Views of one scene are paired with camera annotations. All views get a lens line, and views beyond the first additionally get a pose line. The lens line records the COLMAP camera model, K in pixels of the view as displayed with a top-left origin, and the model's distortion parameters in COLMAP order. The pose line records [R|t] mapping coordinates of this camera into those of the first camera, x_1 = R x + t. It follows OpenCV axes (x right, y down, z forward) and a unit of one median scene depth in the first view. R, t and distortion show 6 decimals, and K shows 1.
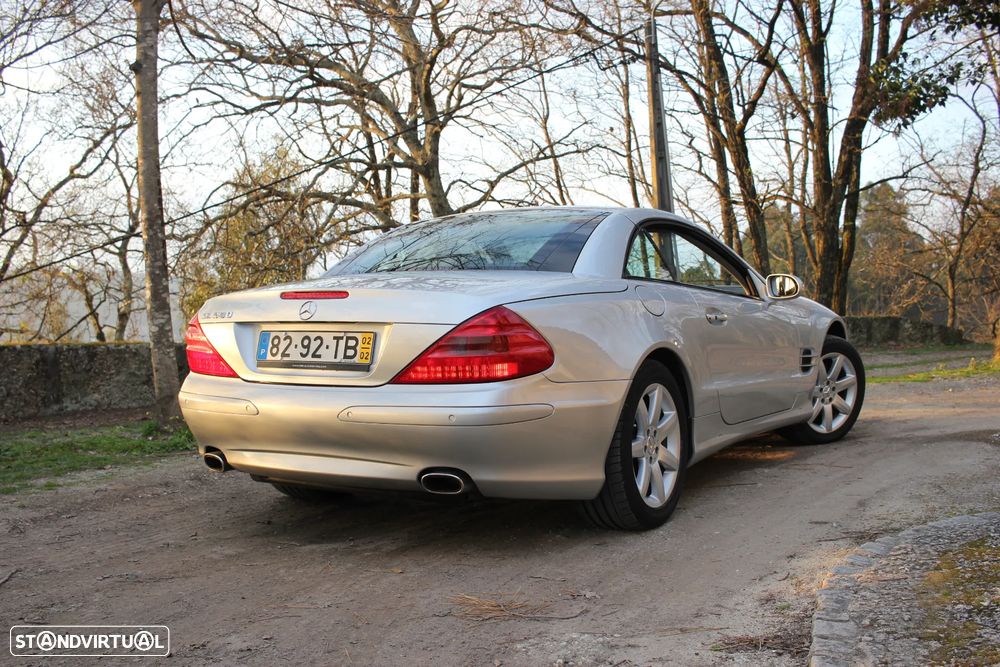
lens RADIAL K [[1118.3, 0, 499.0], [0, 1118.3, 335.3], [0, 0, 1]] dist [-0.082320, 0.000000]
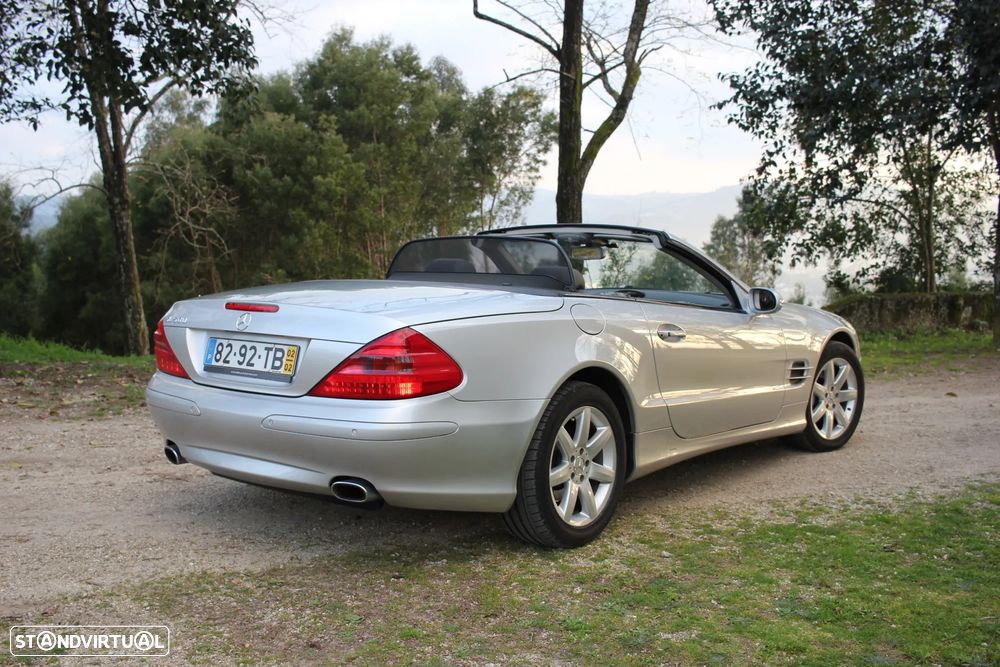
lens RADIAL K [[1118.3, 0, 504.1], [0, 1118.3, 343.1], [0, 0, 1]] dist [-0.082320, 0.000000]
pose [[0.992610, 0.040145, -0.114515, 0.197802], [-0.035525, 0.998481, 0.042109, -0.055167], [0.116031, -0.037729, 0.992529, -0.030862]]
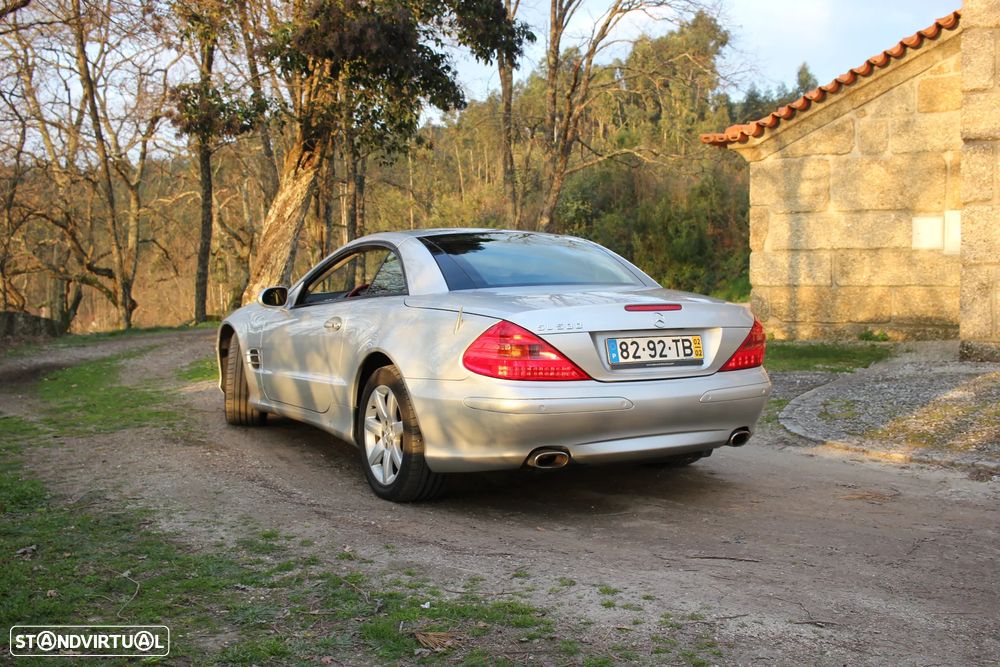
lens RADIAL K [[1118.3, 0, 498.6], [0, 1118.3, 333.0], [0, 0, 1]] dist [-0.082320, 0.000000]
pose [[0.470901, -0.023190, 0.881881, -1.349404], [0.039707, 0.999198, 0.005072, -0.020808], [-0.881292, 0.032628, 0.471444, 0.563974]]
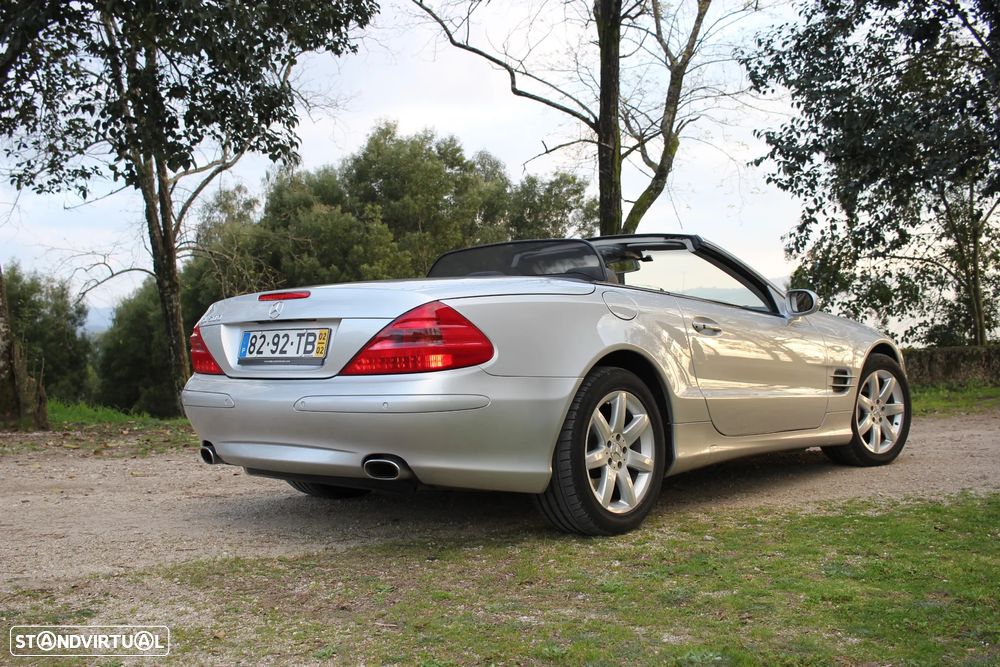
lens RADIAL K [[1118.3, 0, 503.8], [0, 1118.3, 339.8], [0, 0, 1]] dist [-0.082320, 0.000000]
pose [[0.986855, -0.000165, -0.161611, 0.217921], [-0.007868, 0.998765, -0.049063, 0.057232], [0.161419, 0.049689, 0.985634, -0.024719]]
